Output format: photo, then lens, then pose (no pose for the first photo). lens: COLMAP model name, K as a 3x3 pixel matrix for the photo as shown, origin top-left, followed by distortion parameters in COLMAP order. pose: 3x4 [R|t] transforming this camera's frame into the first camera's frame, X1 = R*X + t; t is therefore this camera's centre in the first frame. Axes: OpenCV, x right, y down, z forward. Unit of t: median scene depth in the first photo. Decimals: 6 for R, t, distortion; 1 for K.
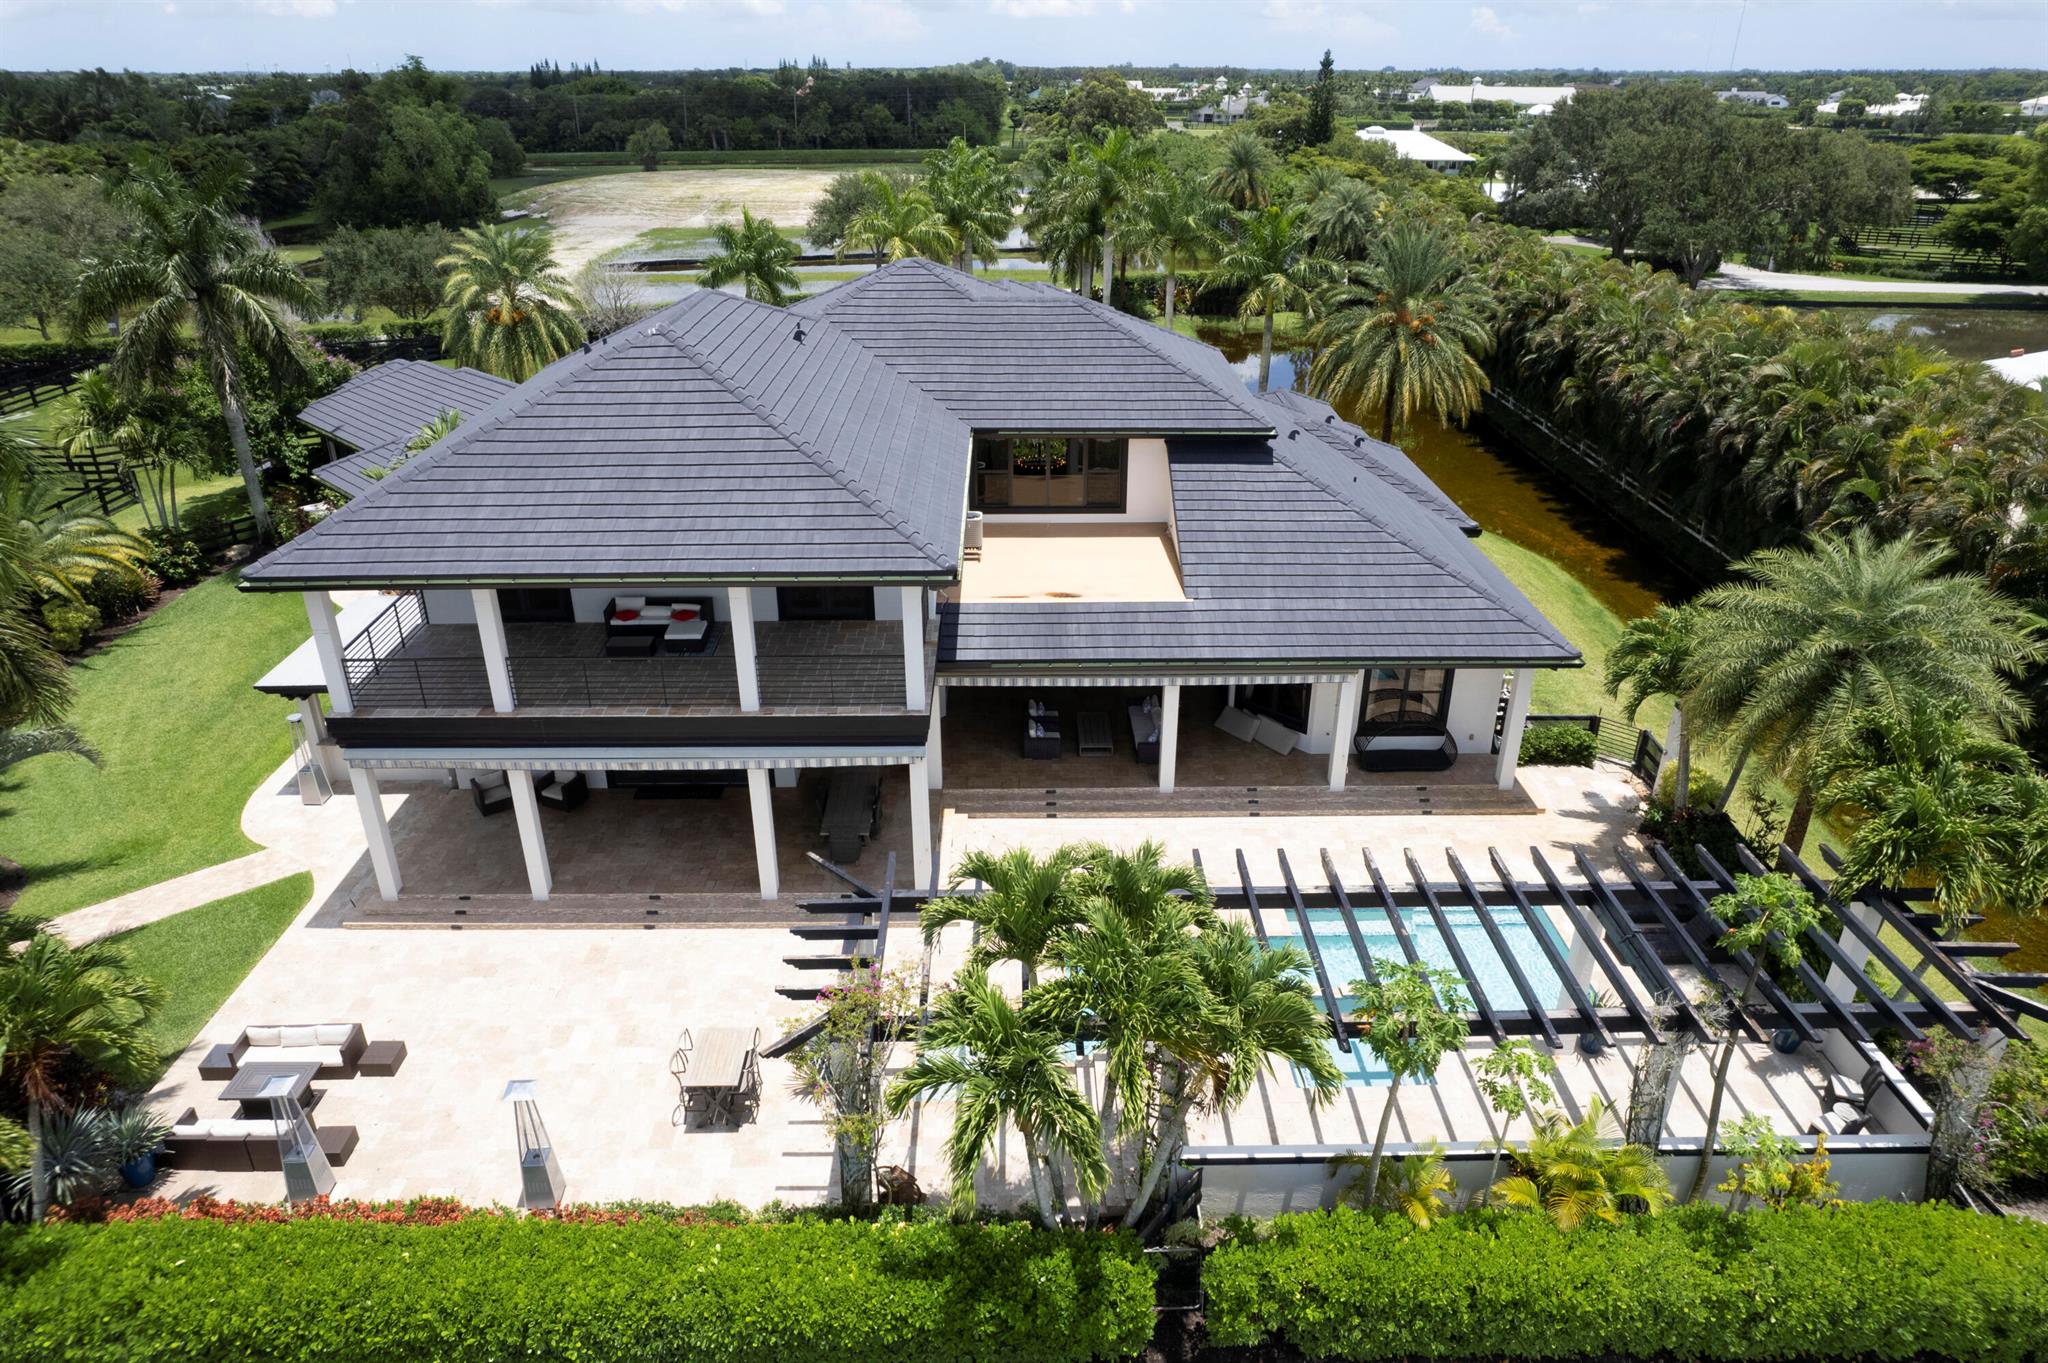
lens RADIAL K [[1259.4, 0, 1024.0], [0, 1259.4, 681.5], [0, 0, 1]] dist [0.038561, -0.000024]
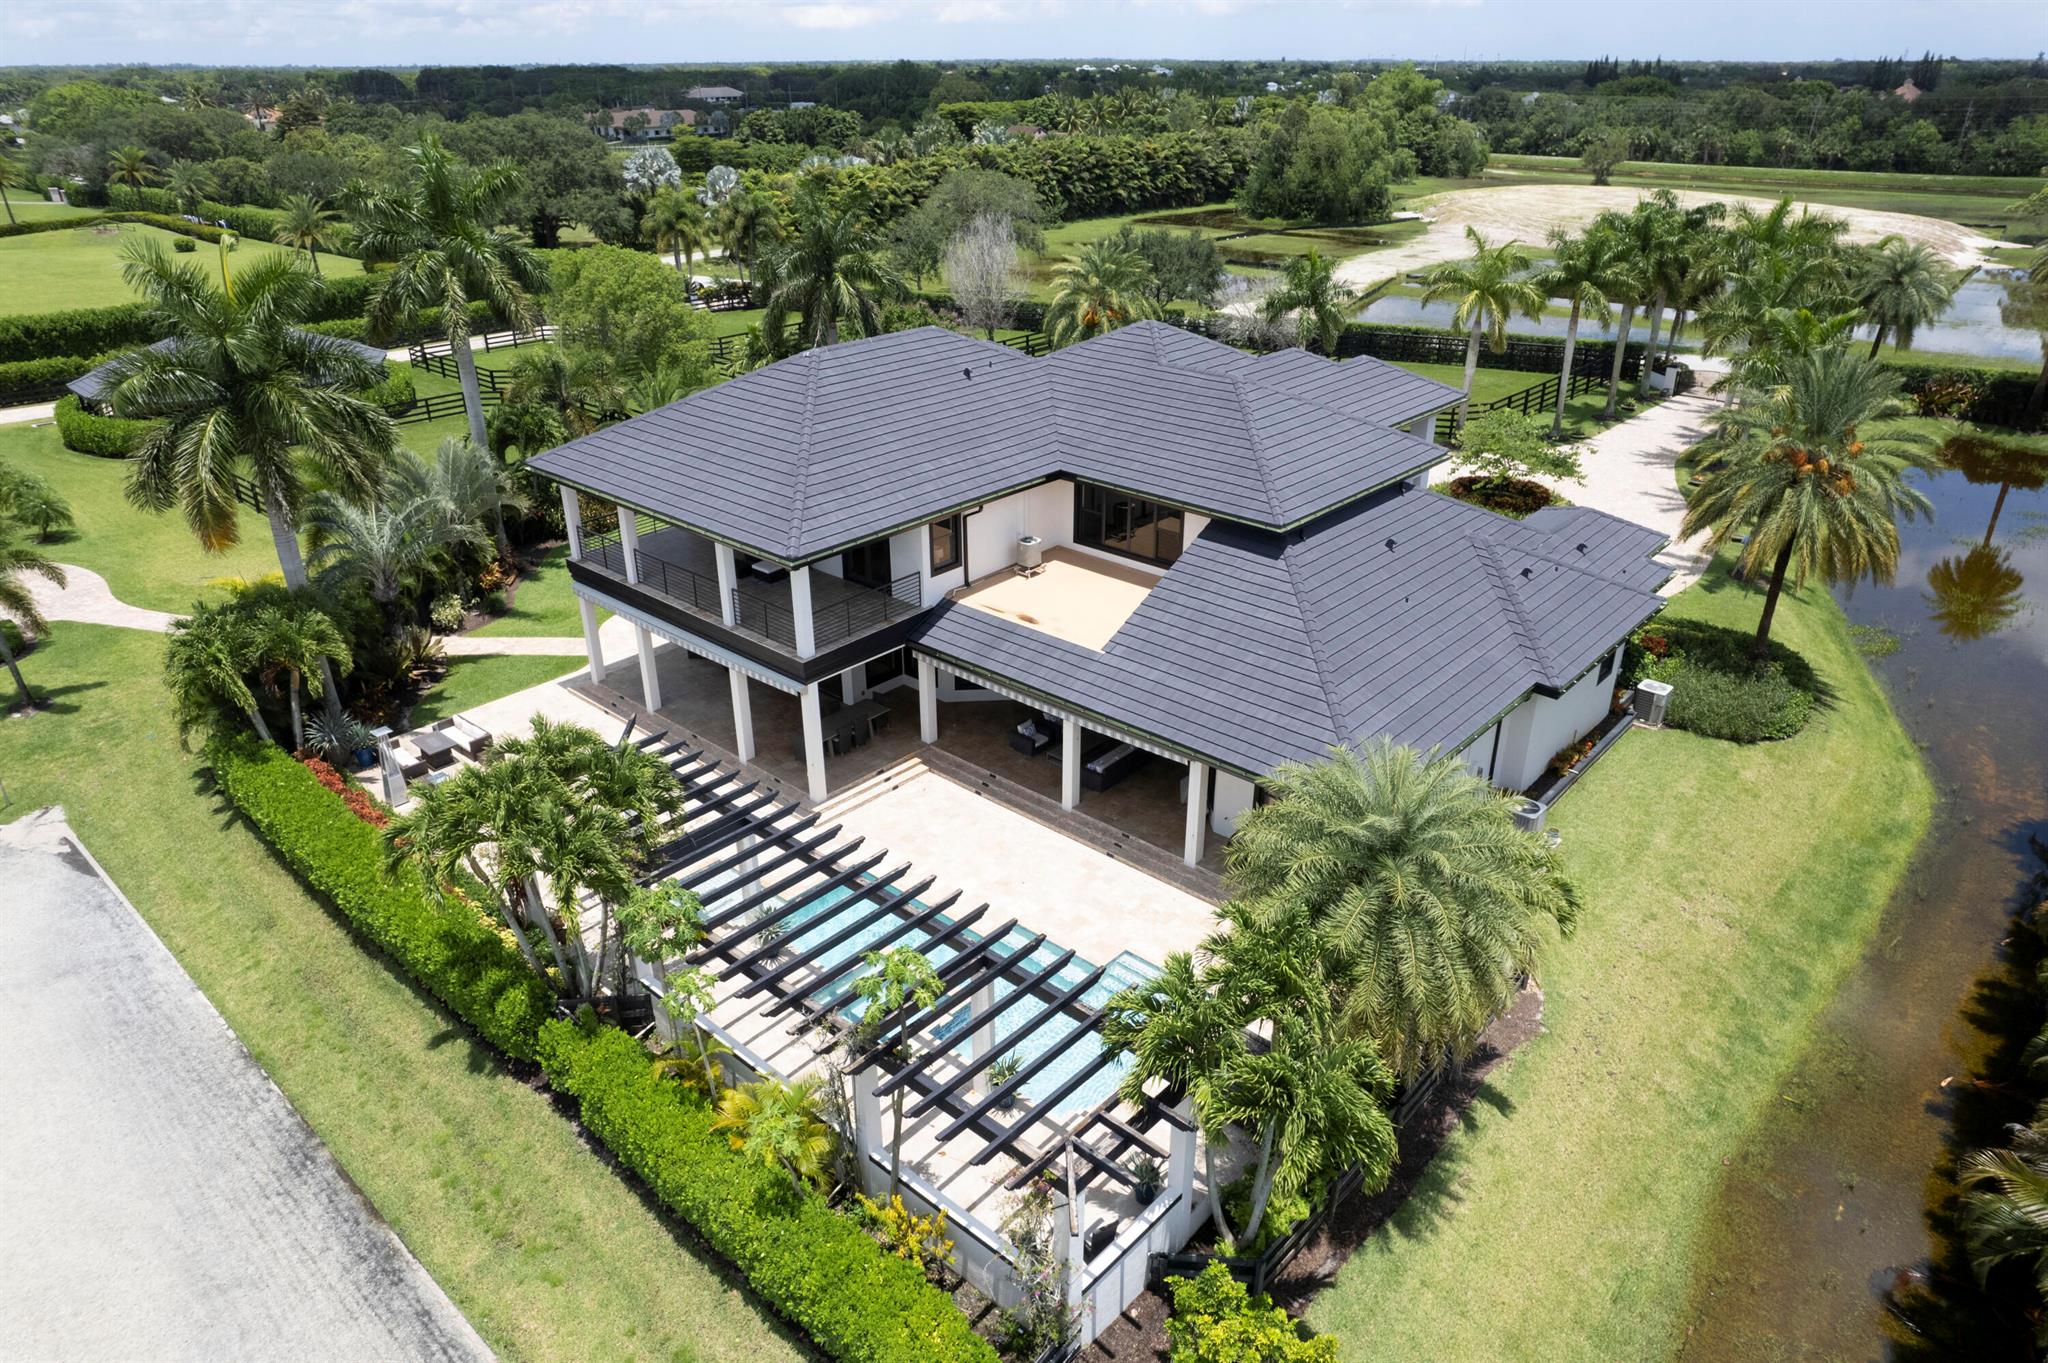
lens RADIAL K [[1312.1, 0, 1024.0], [0, 1312.1, 681.5], [0, 0, 1]] dist [-0.021973, 0.000097]
pose [[0.757239, 0.300117, -0.580103, 0.769634], [-0.301746, 0.948461, 0.096802, -0.135894], [0.579257, 0.101742, 0.808771, 0.003313]]
